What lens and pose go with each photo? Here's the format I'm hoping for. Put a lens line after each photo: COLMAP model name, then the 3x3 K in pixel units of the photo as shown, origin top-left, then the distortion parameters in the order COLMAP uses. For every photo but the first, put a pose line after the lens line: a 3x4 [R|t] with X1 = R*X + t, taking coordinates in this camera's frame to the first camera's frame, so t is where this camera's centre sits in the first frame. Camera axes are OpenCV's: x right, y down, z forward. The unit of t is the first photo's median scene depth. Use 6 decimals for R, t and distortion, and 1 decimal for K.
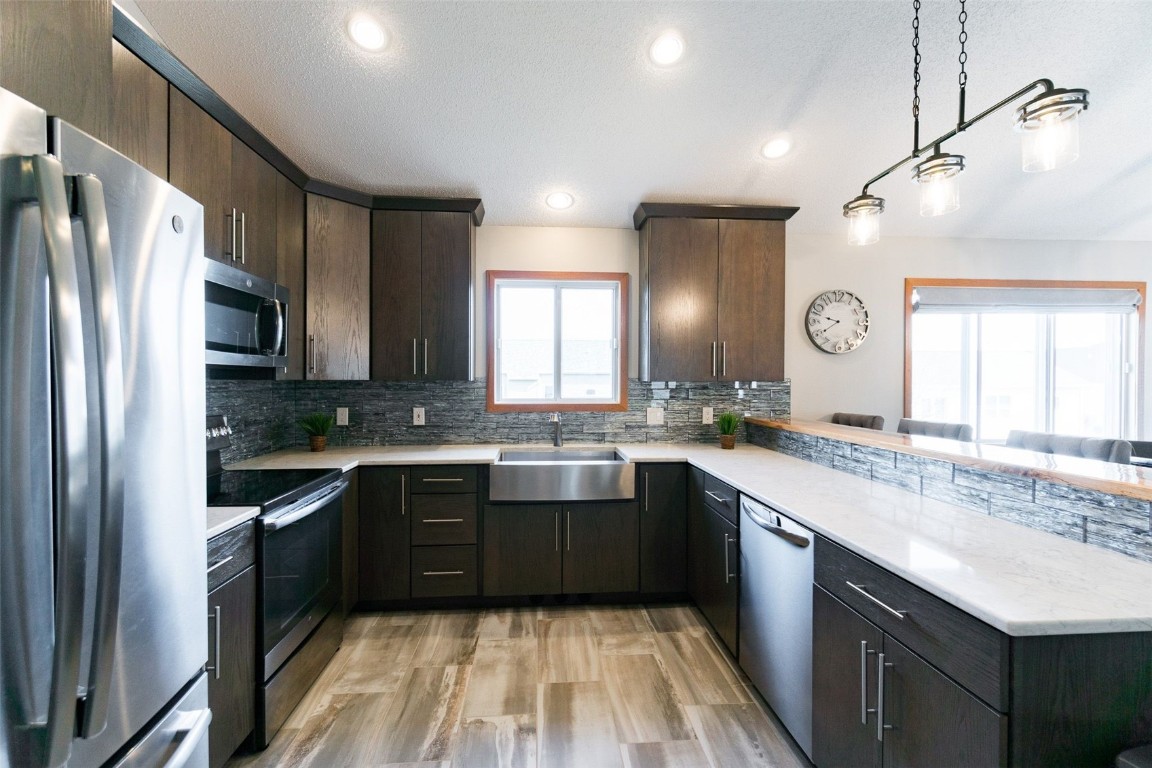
lens RADIAL K [[510.7, 0, 576.6], [0, 510.7, 384.4], [0, 0, 1]] dist [0.004907, 0.000861]
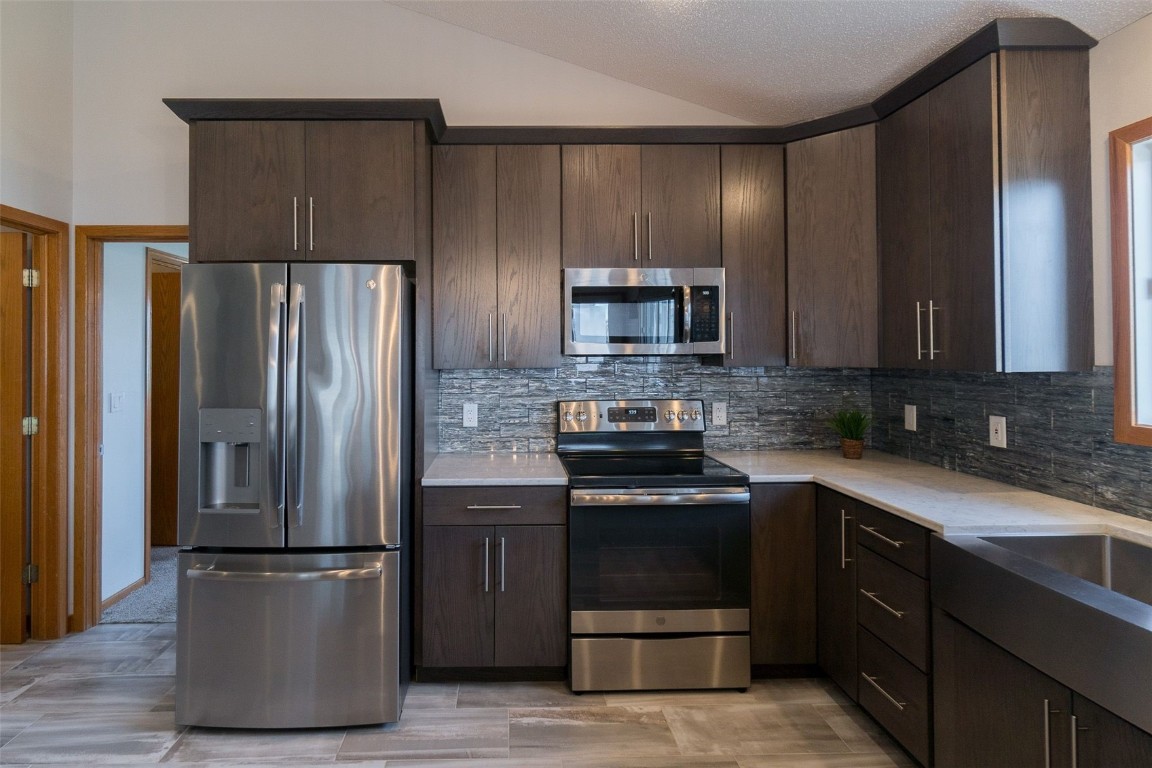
lens RADIAL K [[604.5, 0, 511.5], [0, 604.5, 346.5], [0, 0, 1]] dist [-0.010856, 0.001645]
pose [[-0.064234, -0.012568, -0.997856, 0.415987], [-0.002394, 0.999920, -0.012440, -0.023970], [0.997932, 0.001590, -0.064259, 0.527044]]
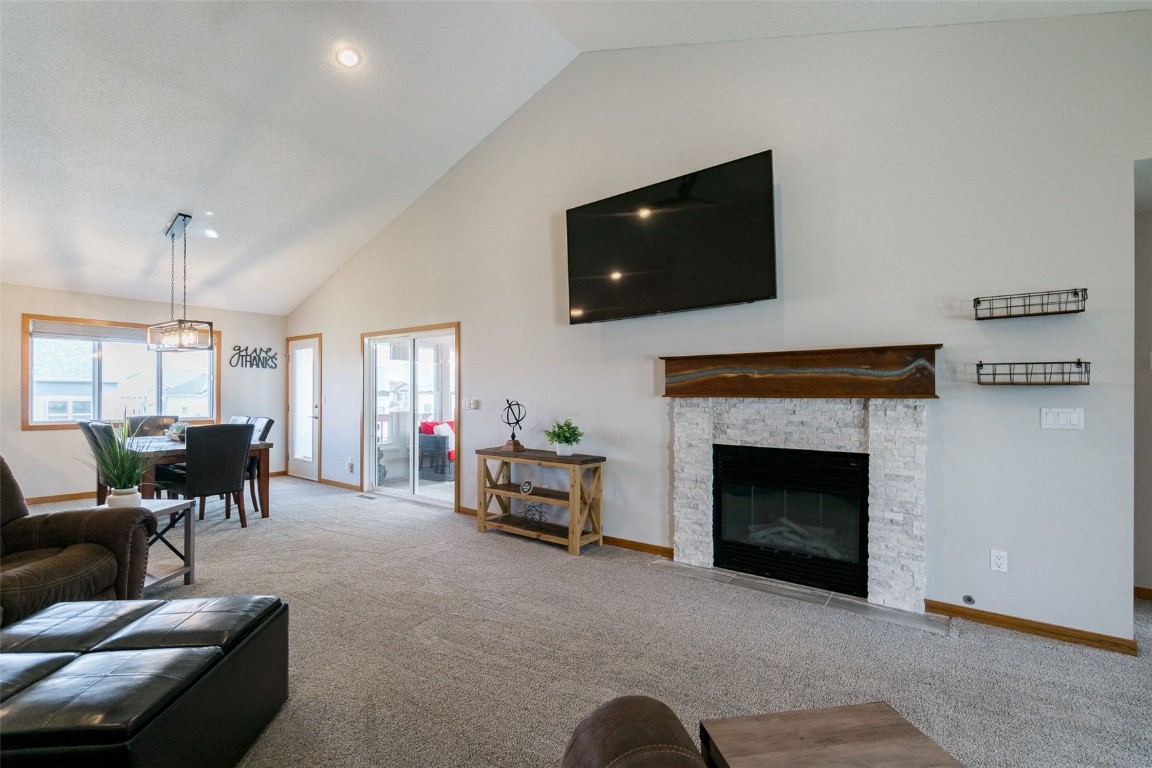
lens RADIAL K [[510.7, 0, 575.7], [0, 510.7, 393.3], [0, 0, 1]] dist [0.004907, 0.000861]
pose [[0.648922, 0.002585, 0.760851, 0.625062], [0.002282, 0.999983, -0.005344, 0.041331], [-0.760852, 0.005204, 0.648905, -1.358871]]
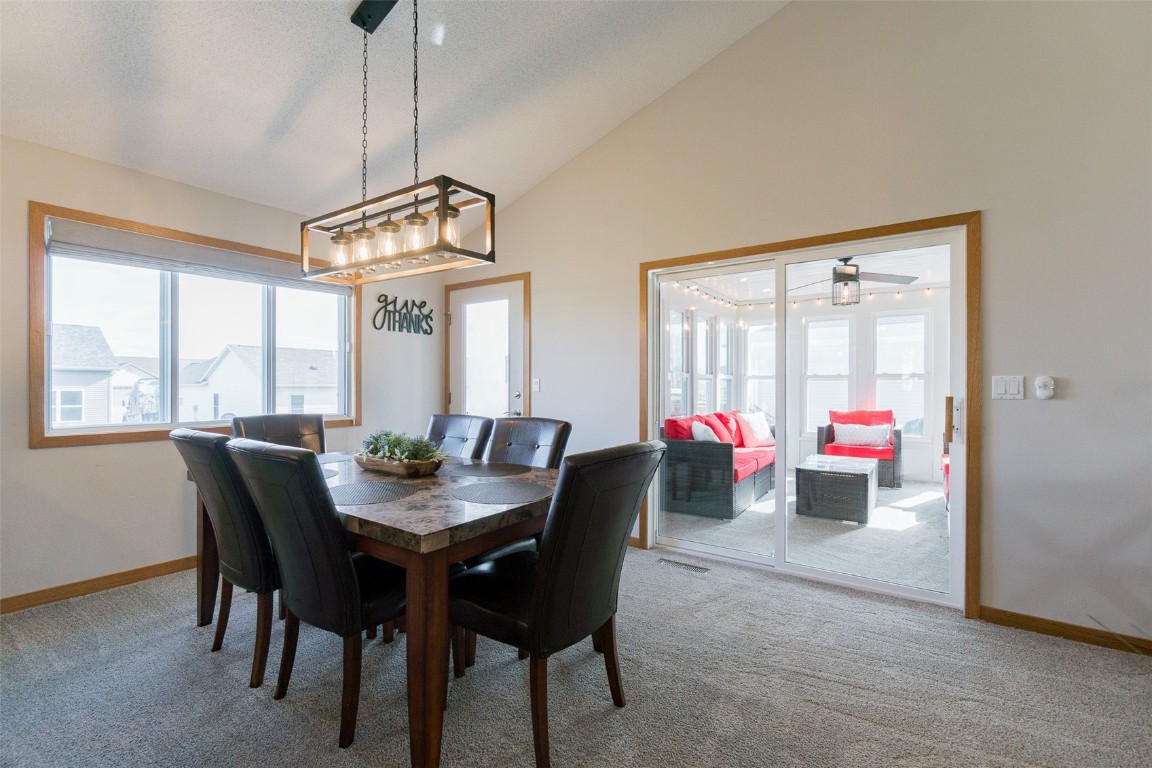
lens RADIAL K [[510.7, 0, 570.8], [0, 510.7, 381.8], [0, 0, 1]] dist [0.004907, 0.000861]
pose [[0.634963, -0.000161, 0.772543, 0.647016], [0.007547, 0.999954, -0.005995, 0.057474], [-0.772506, 0.009637, 0.634934, -0.021871]]
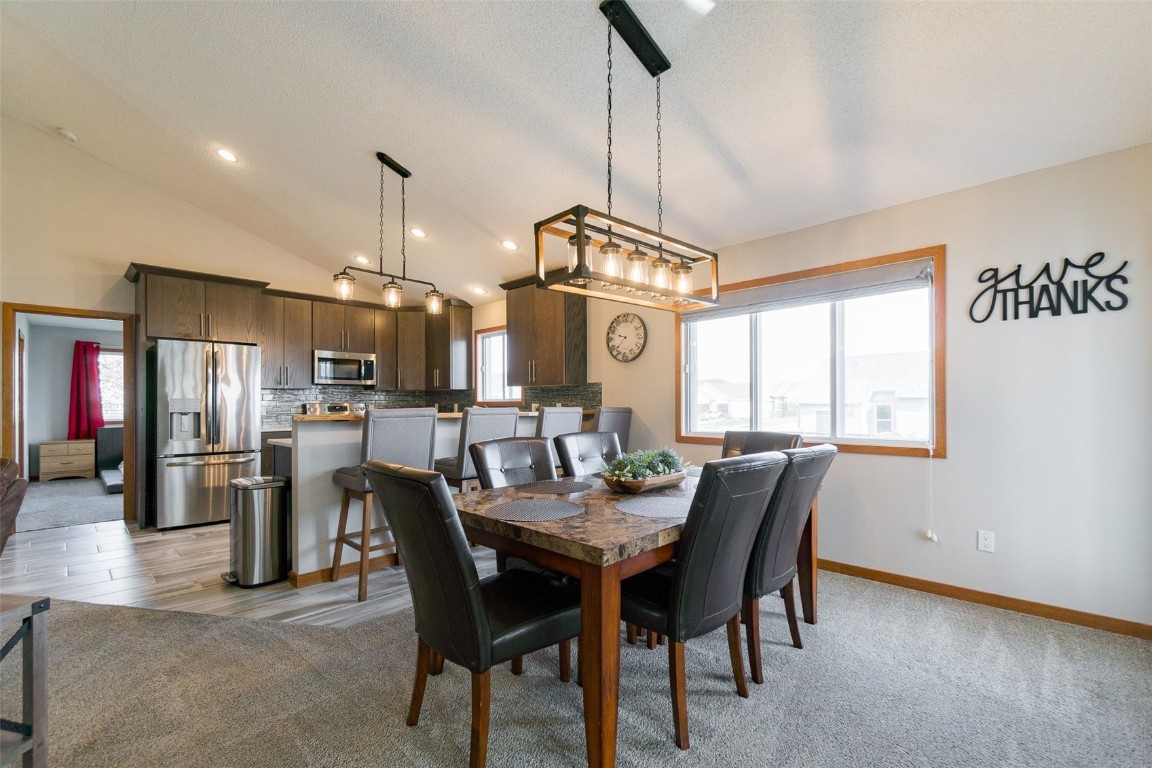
lens RADIAL K [[510.7, 0, 571.0], [0, 510.7, 395.8], [0, 0, 1]] dist [0.004907, 0.000861]
pose [[0.647603, -0.016480, -0.761800, 1.563290], [-0.000457, 0.999758, -0.022016, 0.060803], [0.761978, 0.014606, 0.647438, 0.062205]]
